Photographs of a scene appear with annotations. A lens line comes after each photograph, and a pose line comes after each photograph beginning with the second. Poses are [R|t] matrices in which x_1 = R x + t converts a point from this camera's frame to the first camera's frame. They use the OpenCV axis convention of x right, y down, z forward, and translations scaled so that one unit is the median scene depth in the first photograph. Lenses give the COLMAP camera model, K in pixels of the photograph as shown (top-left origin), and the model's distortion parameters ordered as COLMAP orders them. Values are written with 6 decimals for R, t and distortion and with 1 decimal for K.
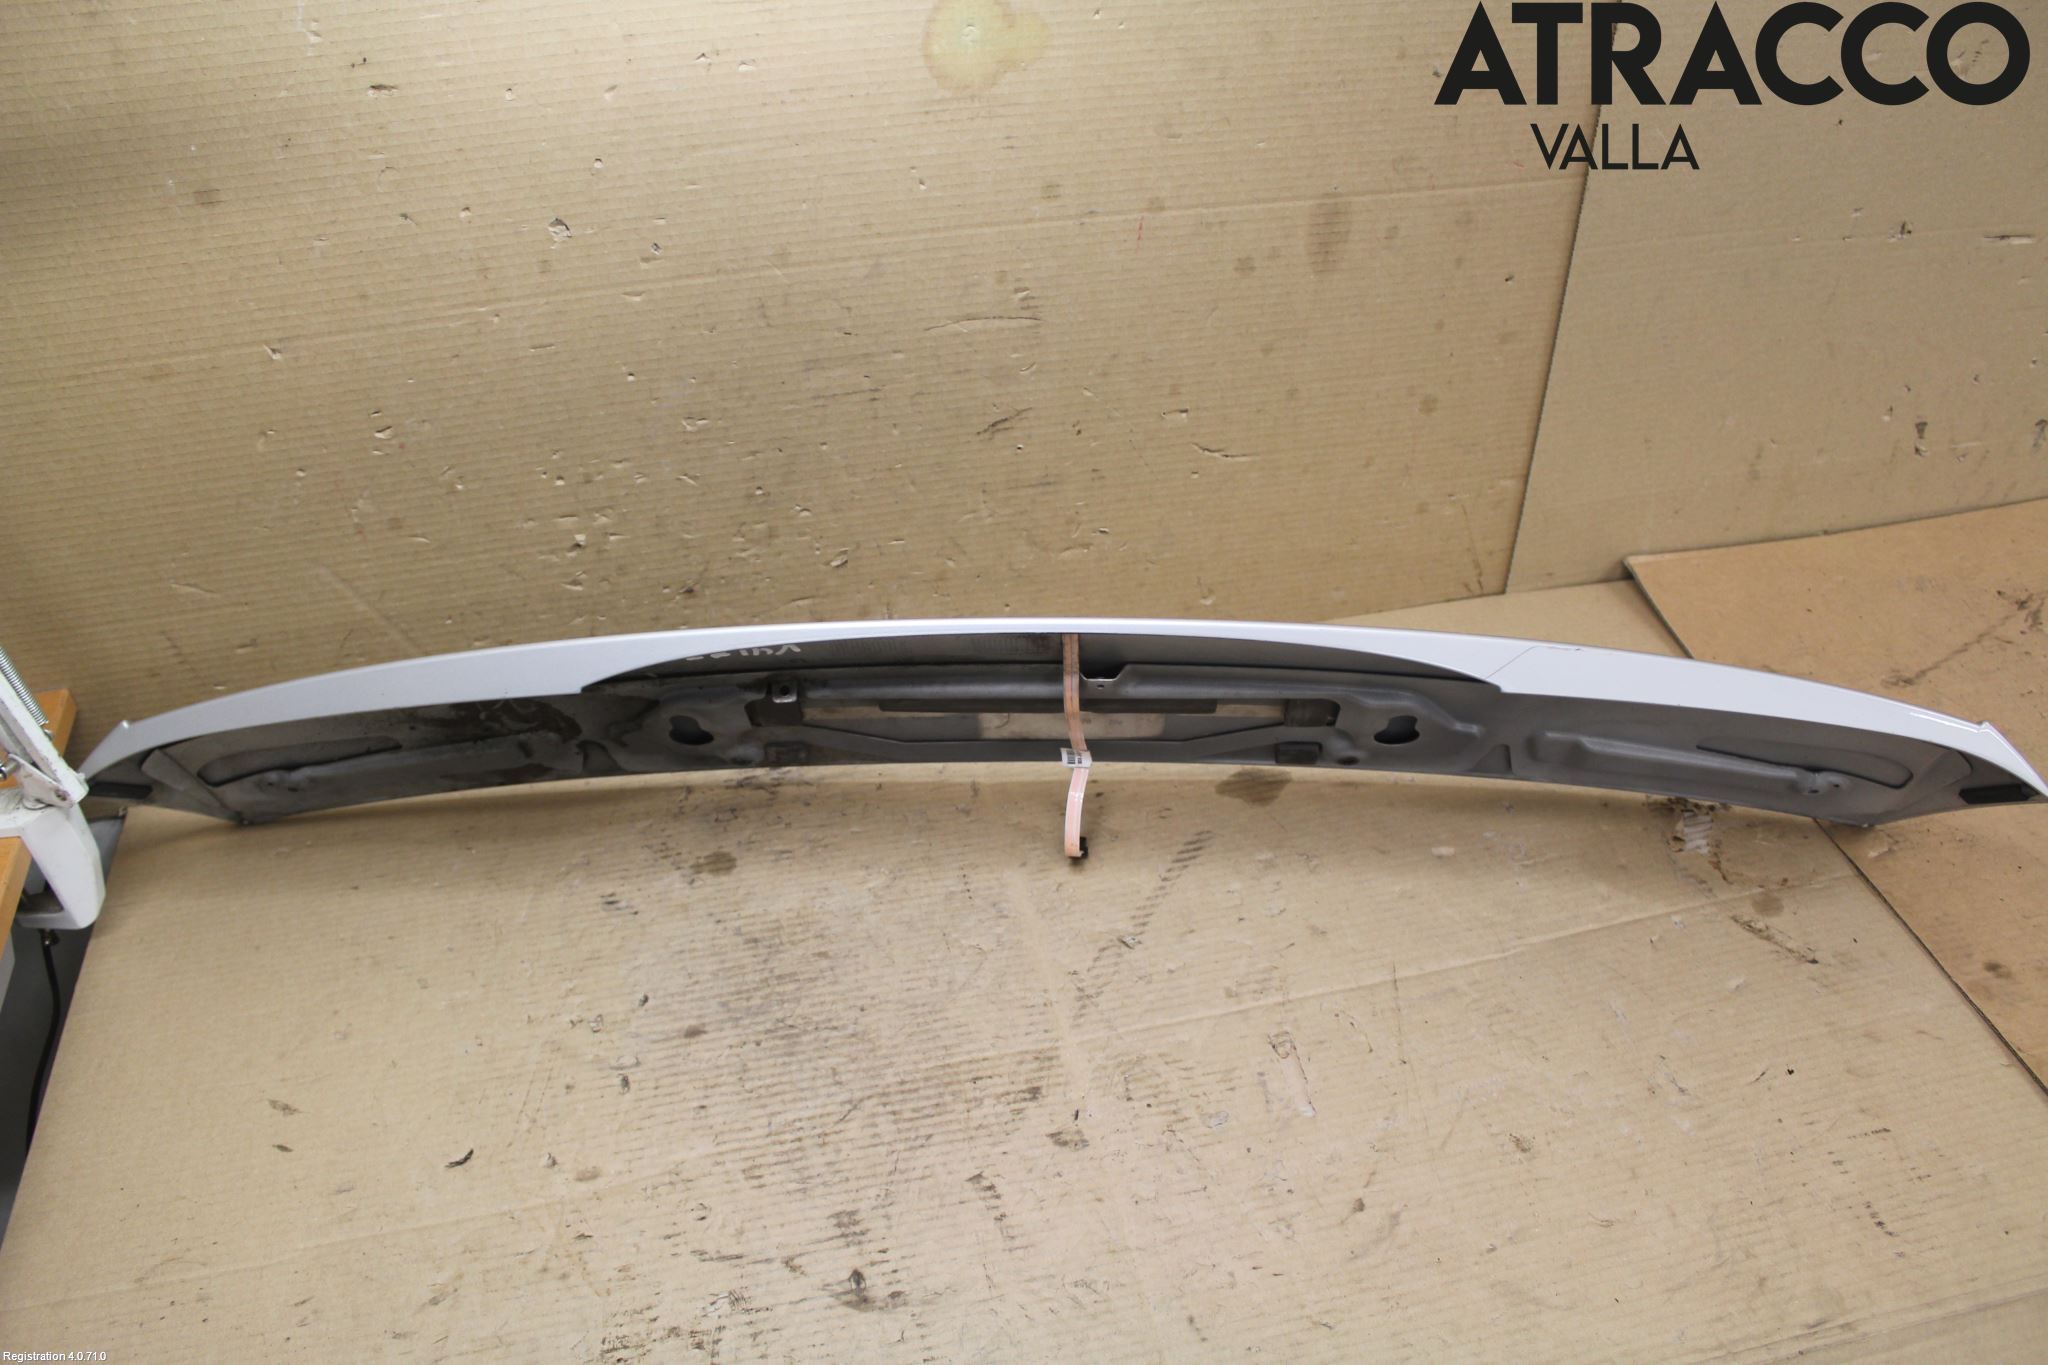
lens RADIAL K [[1685.5, 0, 1036.4], [0, 1685.5, 689.6], [0, 0, 1]] dist [-0.176762, 0.149658]
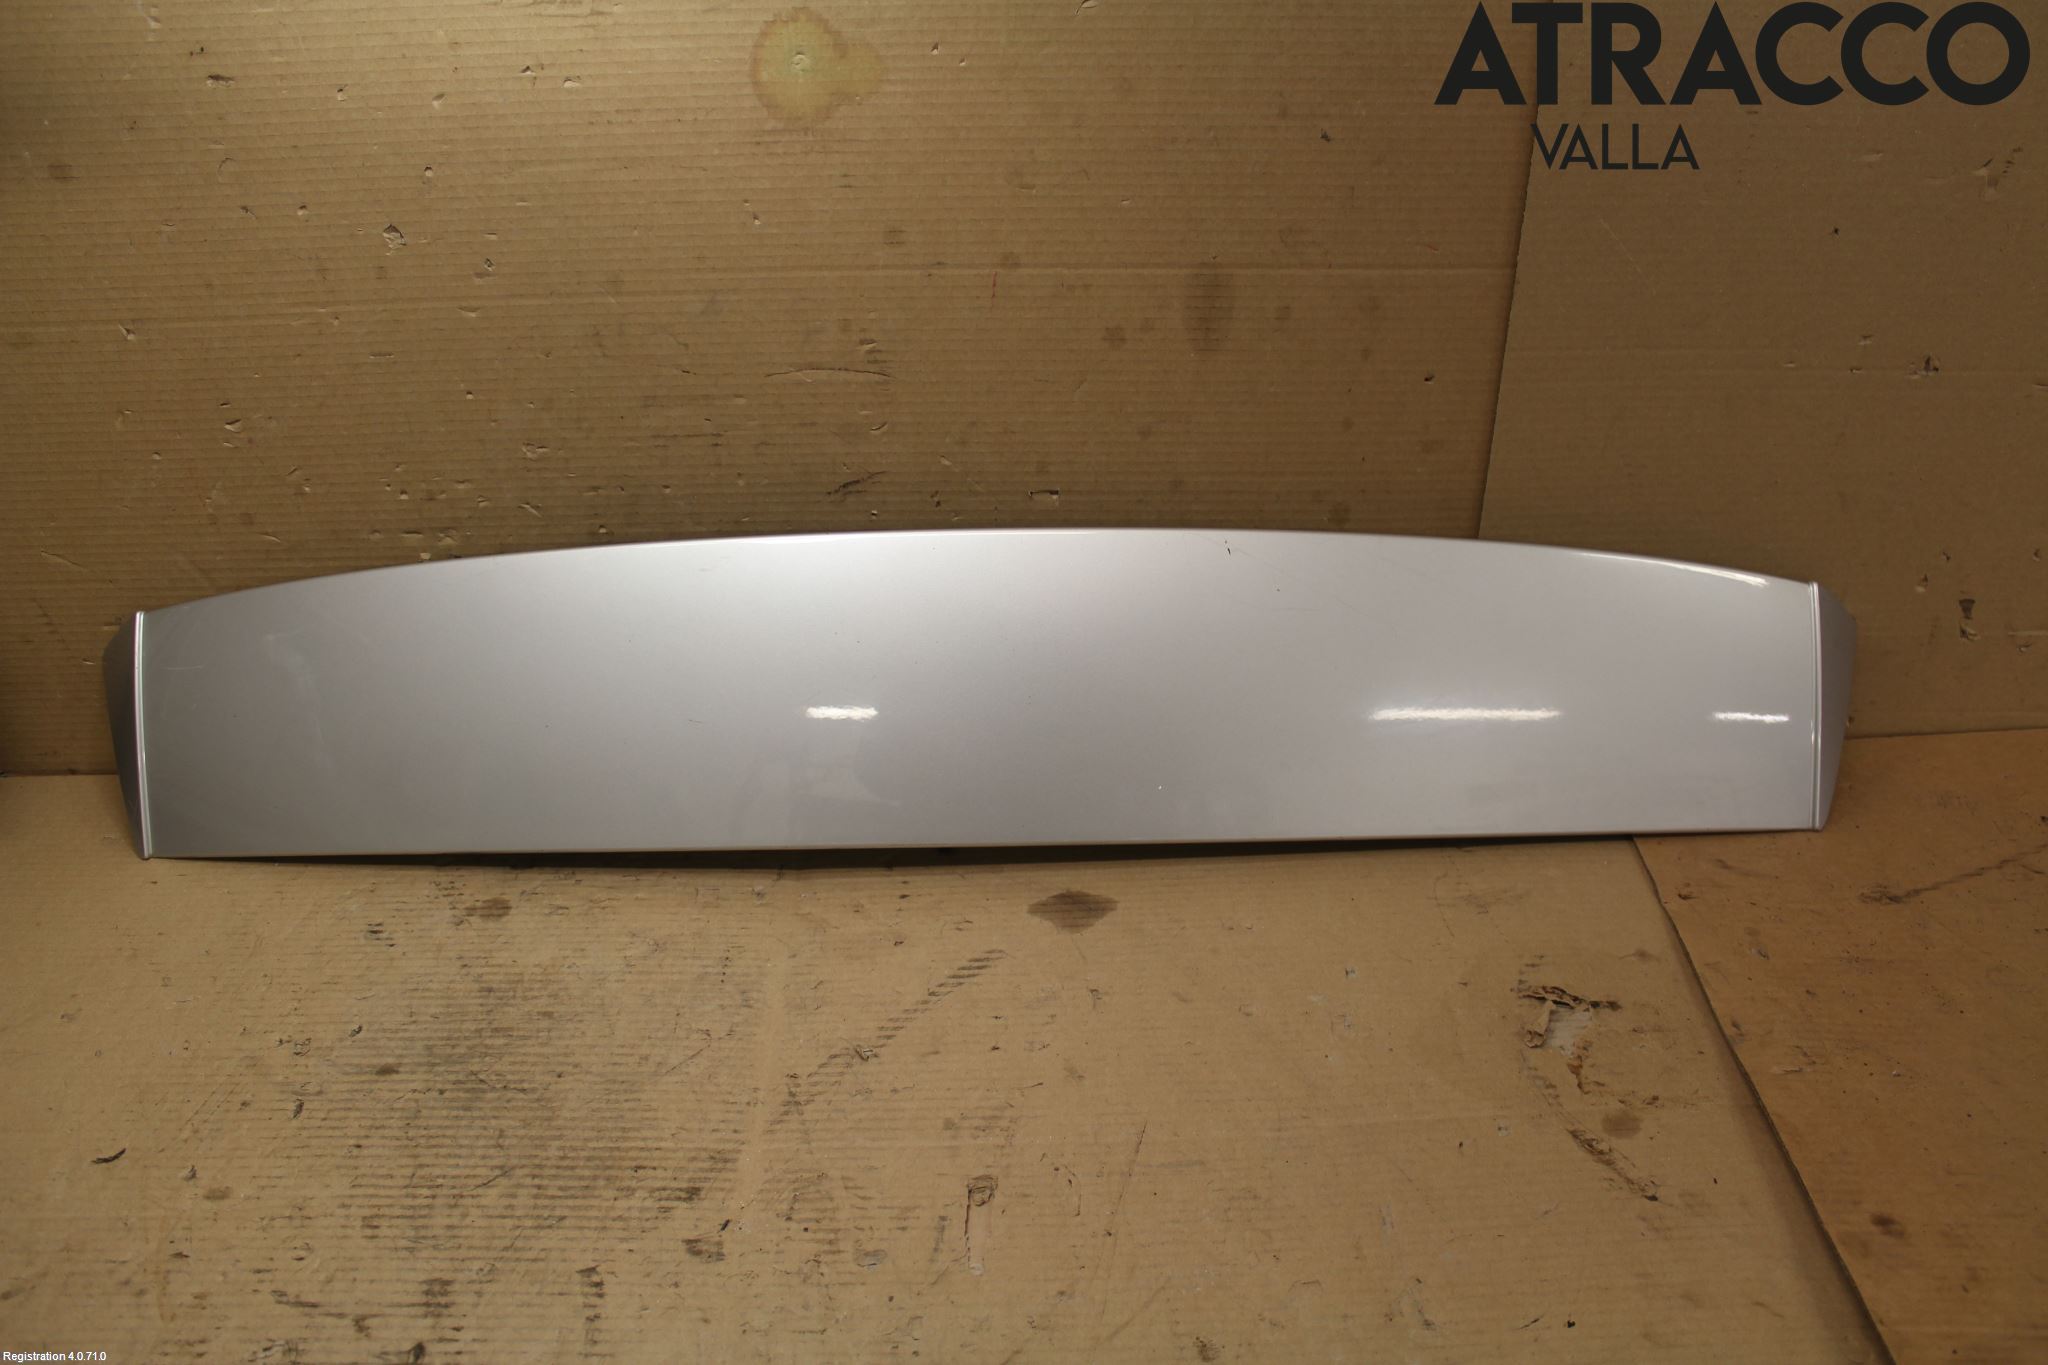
lens RADIAL K [[1685.5, 0, 1036.4], [0, 1685.5, 689.6], [0, 0, 1]] dist [-0.176762, 0.149658]
pose [[0.976080, 0.116607, -0.183494, 0.290848], [-0.135371, 0.986396, -0.093261, 0.031546], [0.170123, 0.115870, 0.978587, 0.116164]]
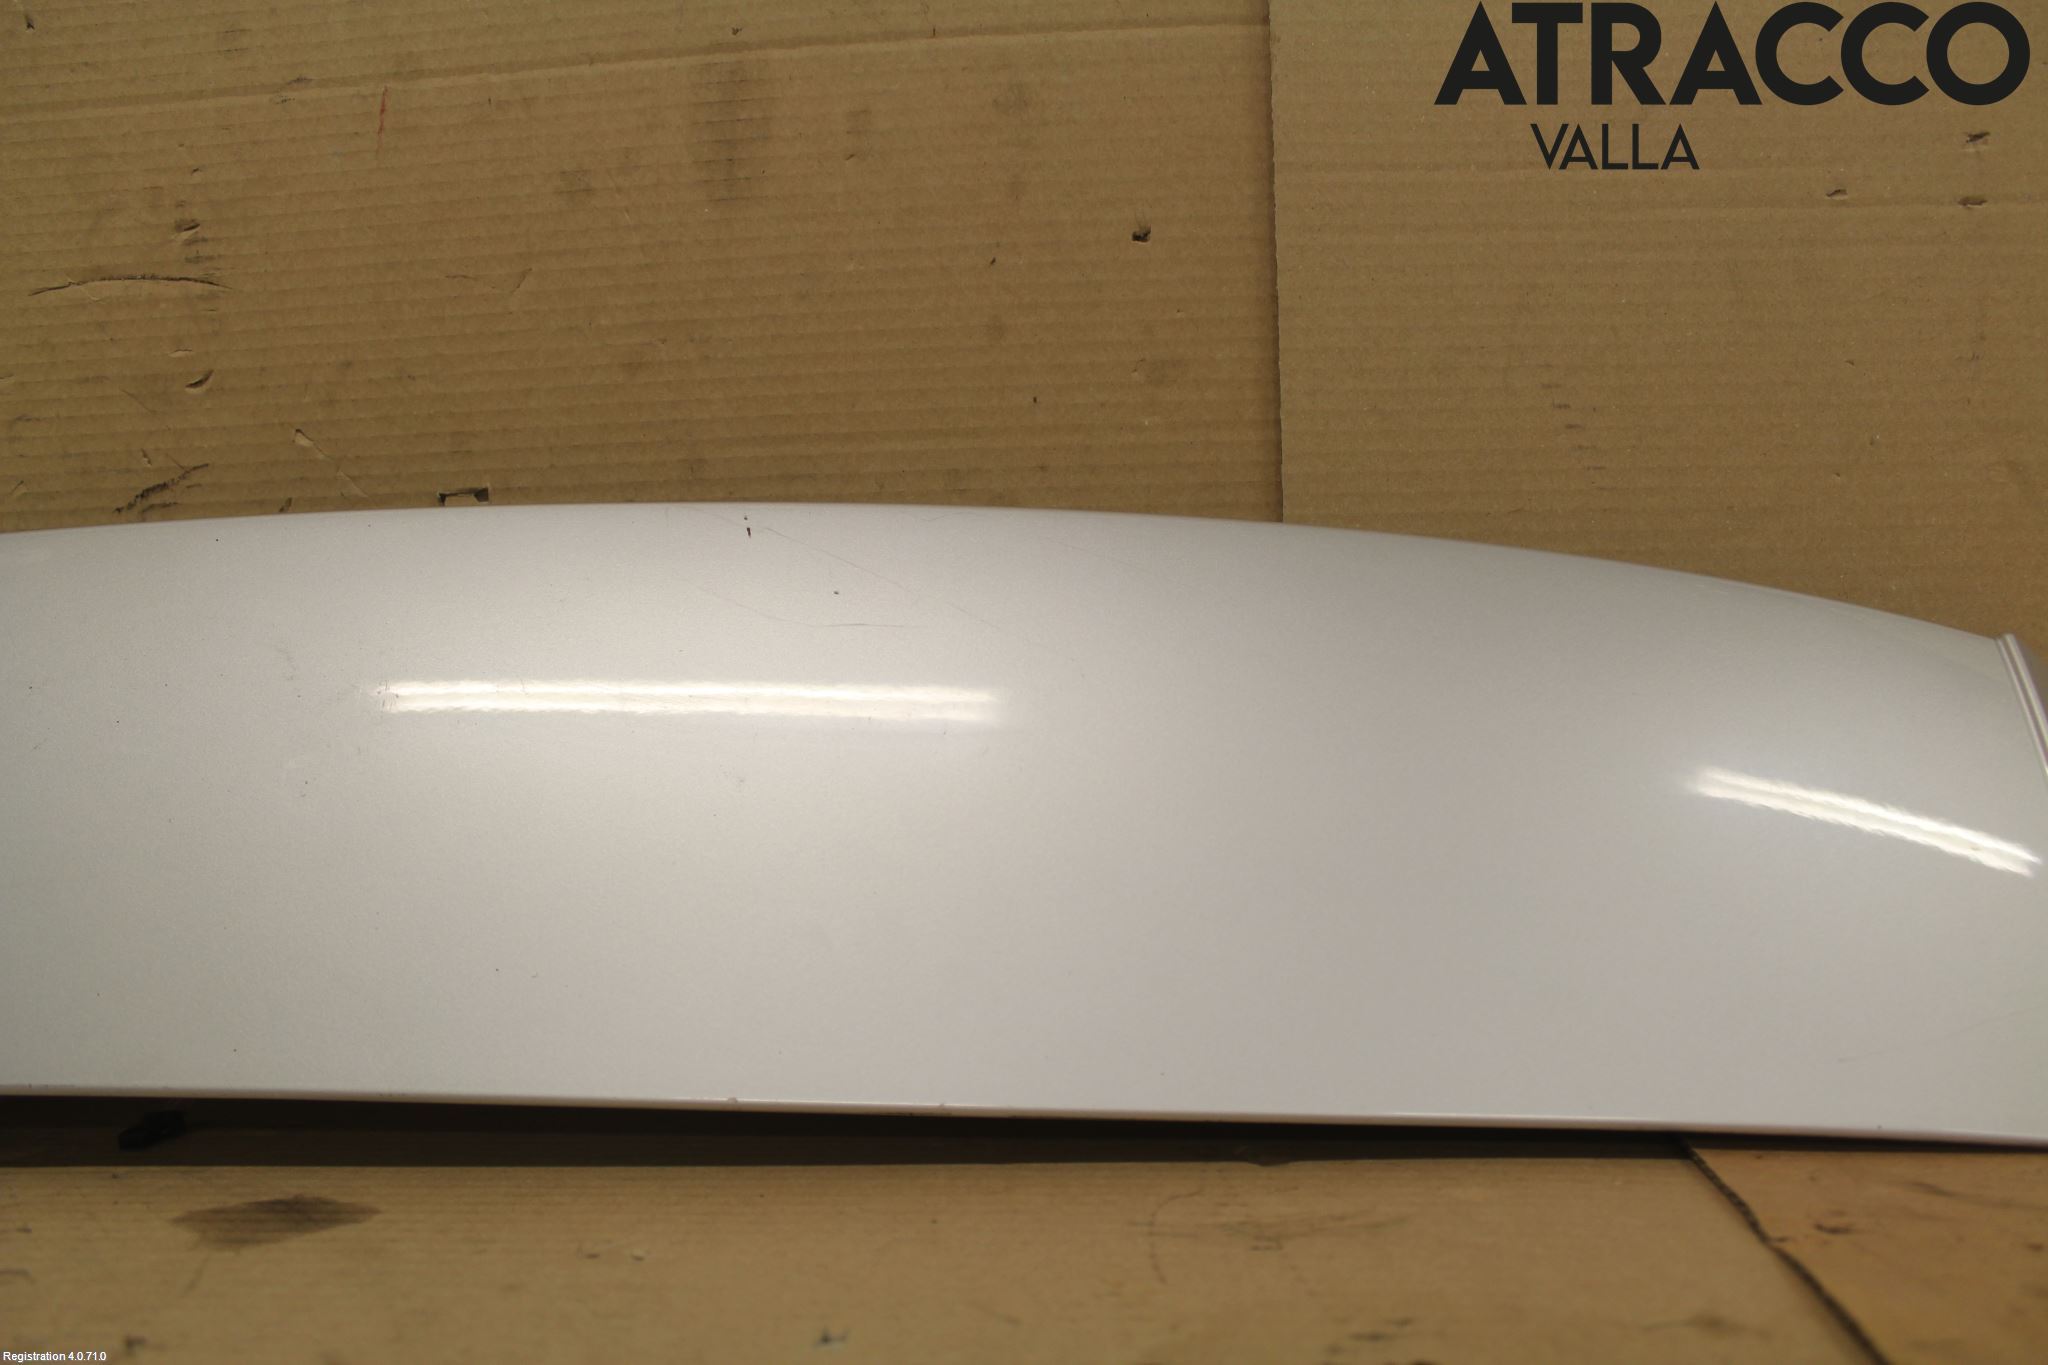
lens RADIAL K [[1685.5, 0, 1036.4], [0, 1685.5, 689.6], [0, 0, 1]] dist [-0.176762, 0.149658]
pose [[0.951101, -0.005419, -0.308833, 0.448302], [-0.180382, 0.801895, -0.569585, 0.151713], [0.250739, 0.597440, 0.761706, 0.774977]]
